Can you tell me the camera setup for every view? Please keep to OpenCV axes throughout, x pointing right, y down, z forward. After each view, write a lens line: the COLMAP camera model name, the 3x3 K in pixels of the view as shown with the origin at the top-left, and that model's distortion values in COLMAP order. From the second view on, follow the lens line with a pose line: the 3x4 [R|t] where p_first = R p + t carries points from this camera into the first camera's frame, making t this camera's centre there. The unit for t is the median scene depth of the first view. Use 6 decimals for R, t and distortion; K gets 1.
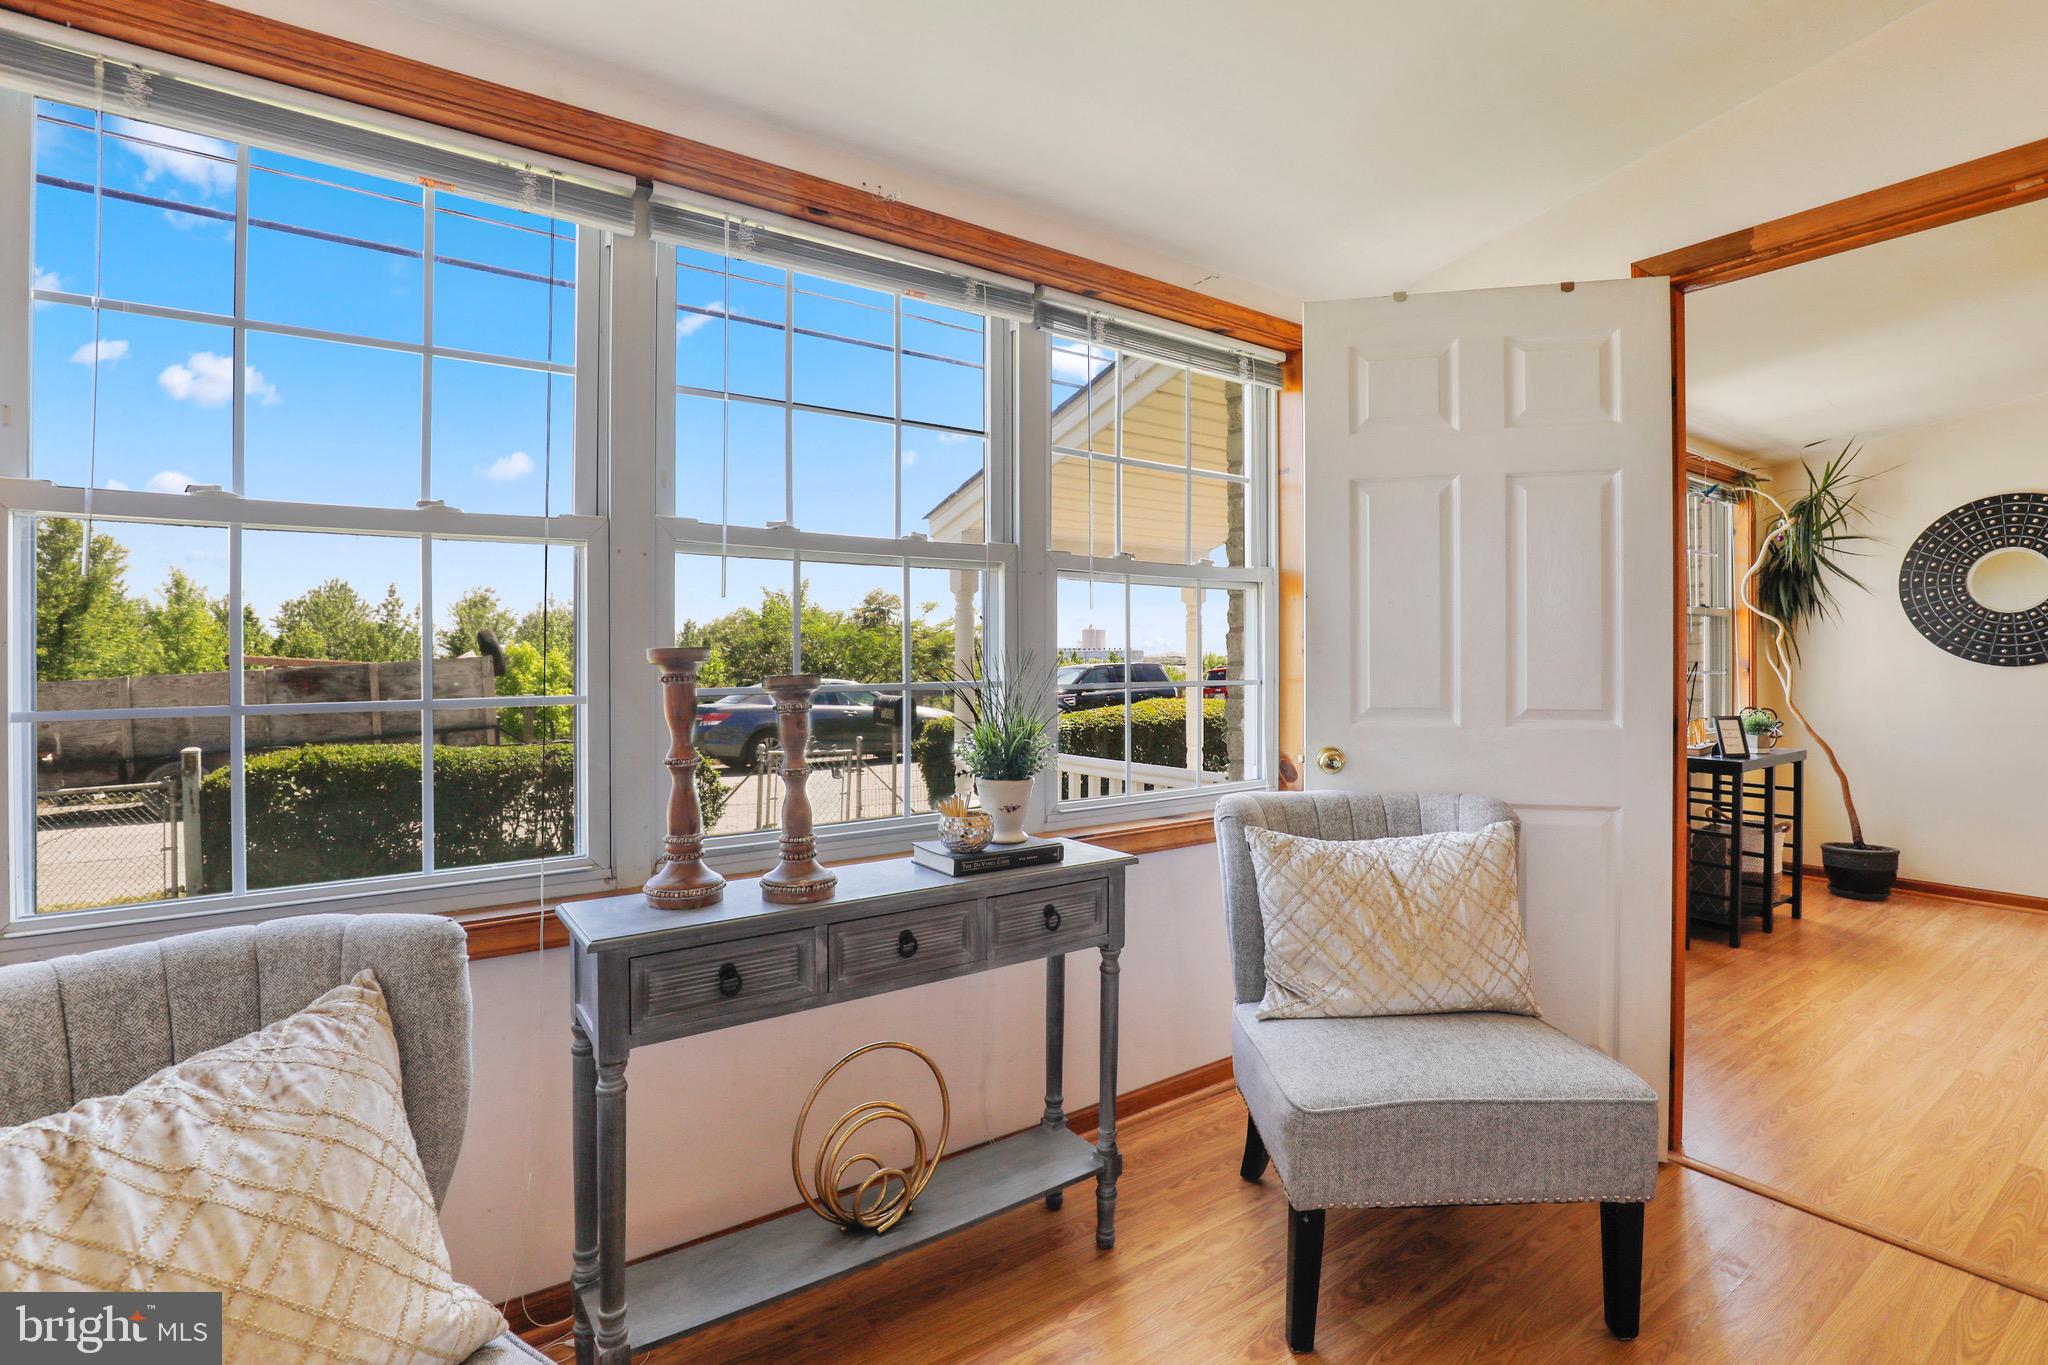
lens RADIAL K [[960.1, 0, 1027.5], [0, 960.1, 656.0], [0, 0, 1]] dist [-0.045095, 0.010482]
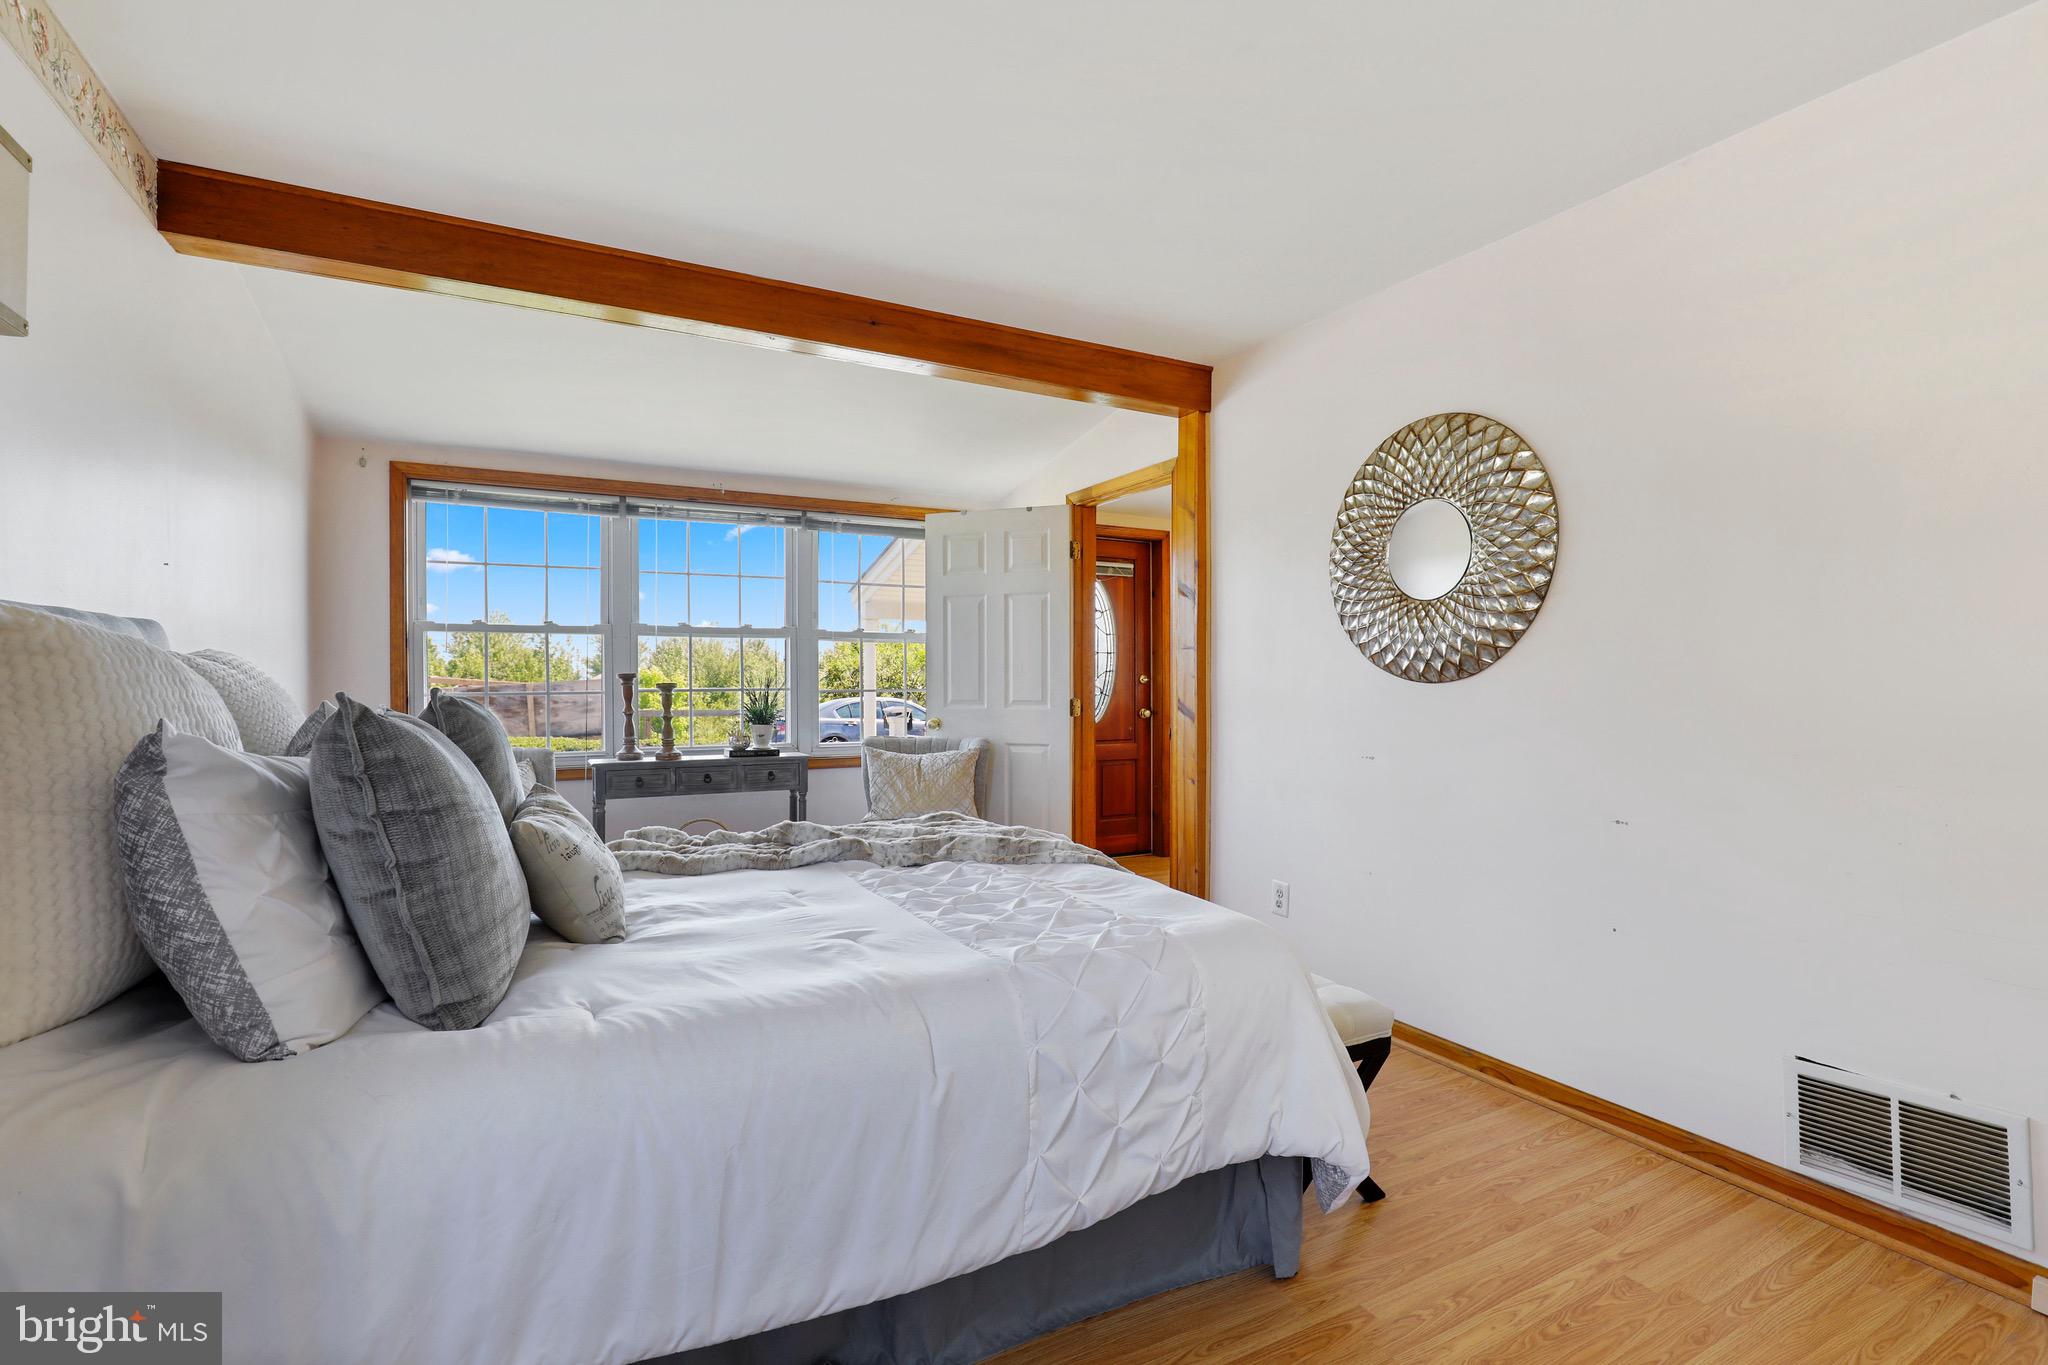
lens RADIAL K [[937.4, 0, 1026.8], [0, 937.4, 690.2], [0, 0, 1]] dist [-0.028022, 0.000433]
pose [[0.993254, 0.002678, -0.115929, 0.937612], [-0.001222, 0.999919, 0.012631, 0.003918], [0.115953, -0.012404, 0.993177, -1.350603]]
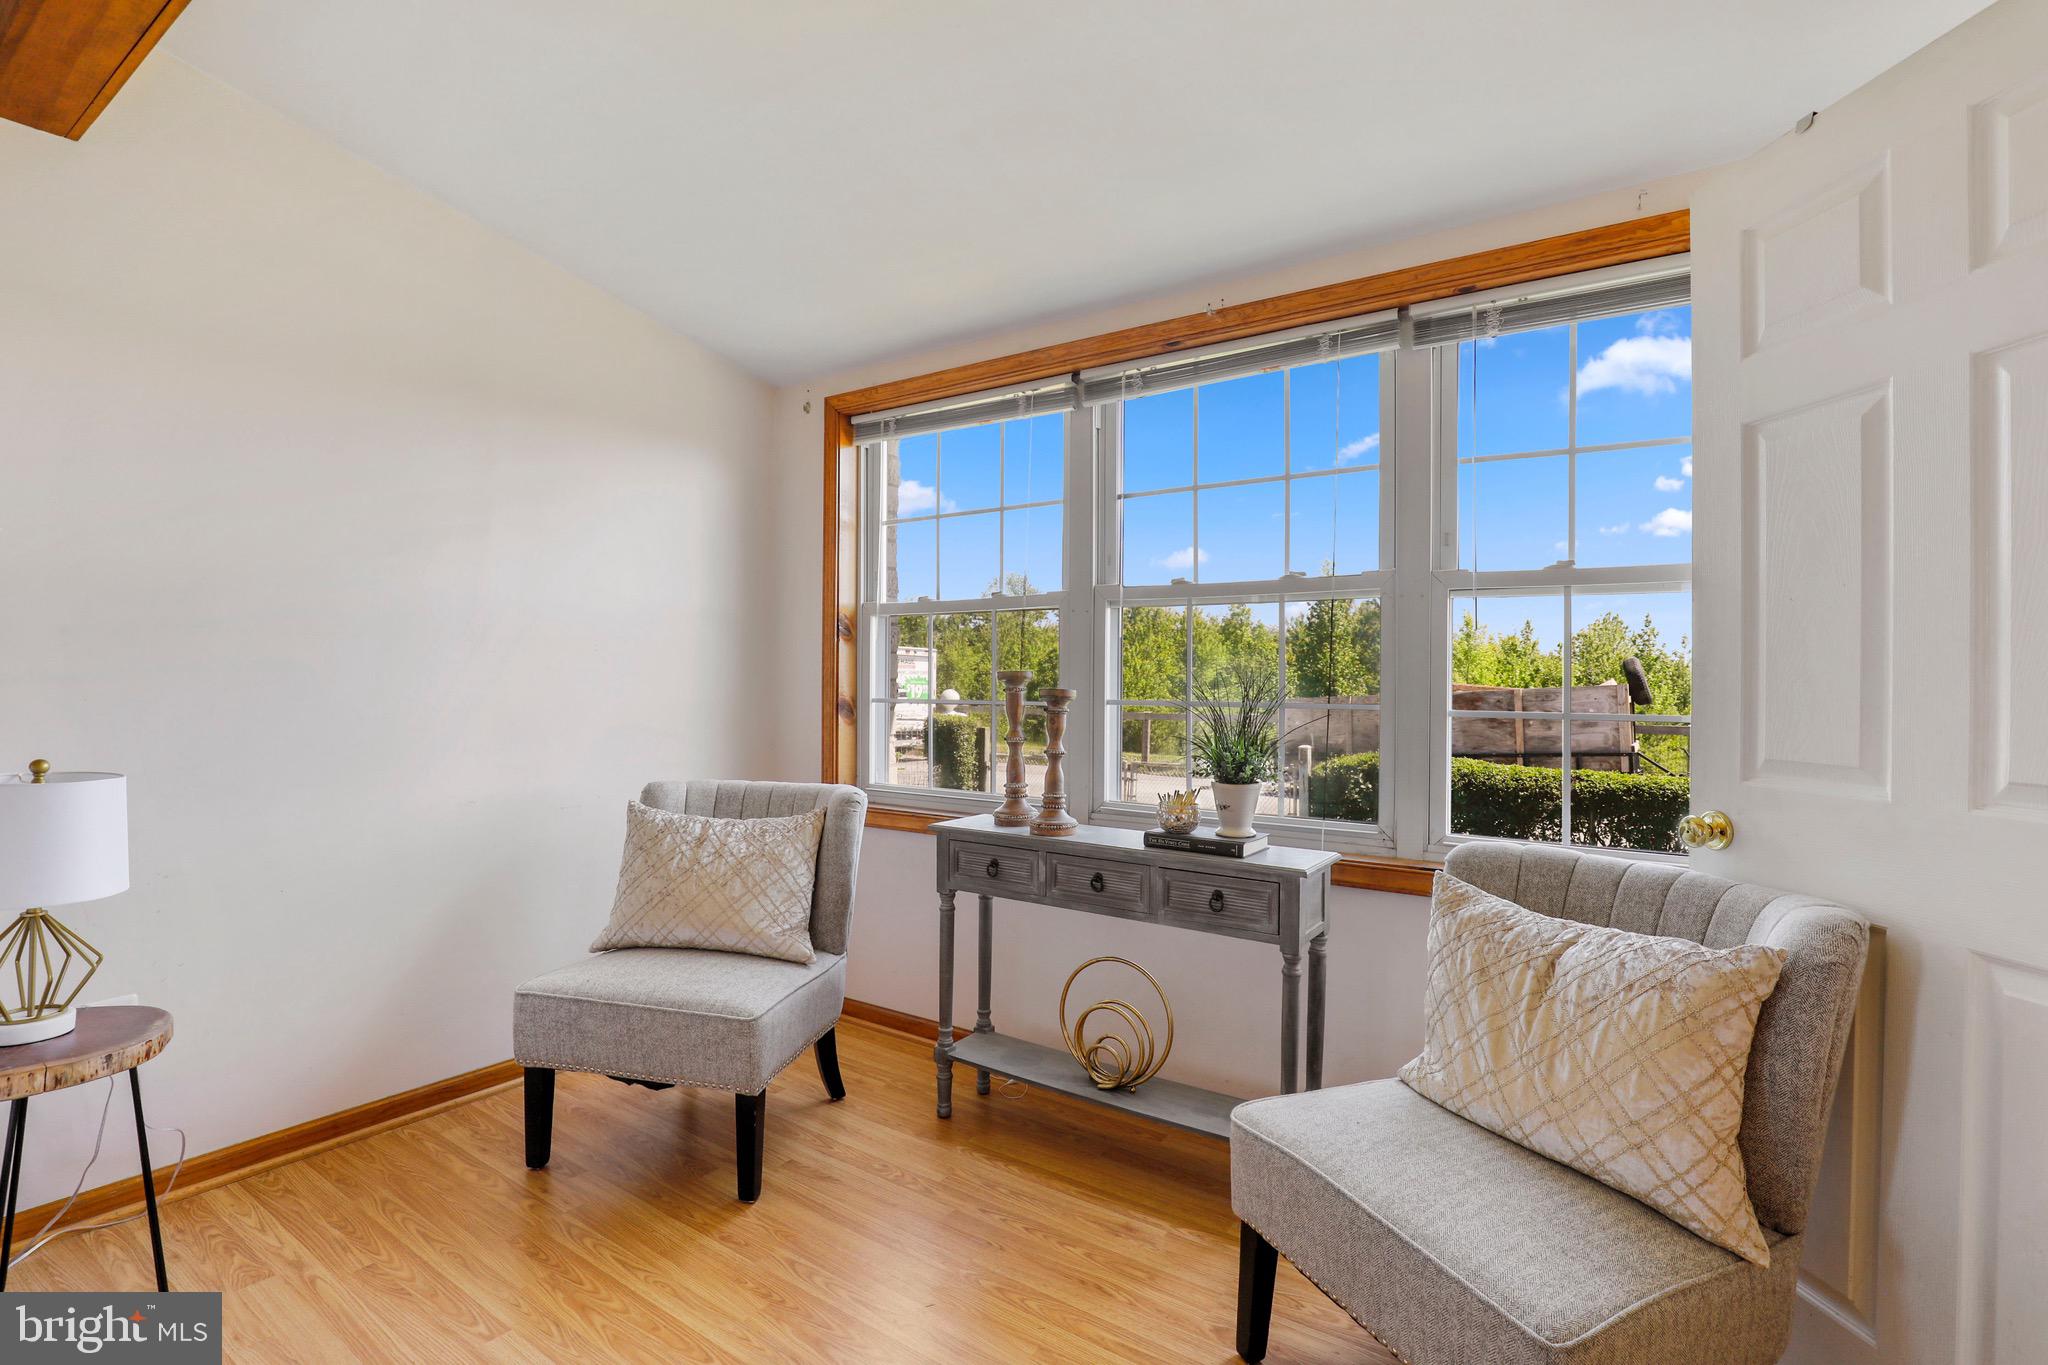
lens RADIAL K [[937.4, 0, 1026.8], [0, 937.4, 690.2], [0, 0, 1]] dist [-0.028022, 0.000433]
pose [[0.357282, 0.014179, -0.933889, 0.925959], [-0.008850, 0.999891, 0.011795, 0.003284], [0.933955, 0.004051, 0.357368, 0.340591]]
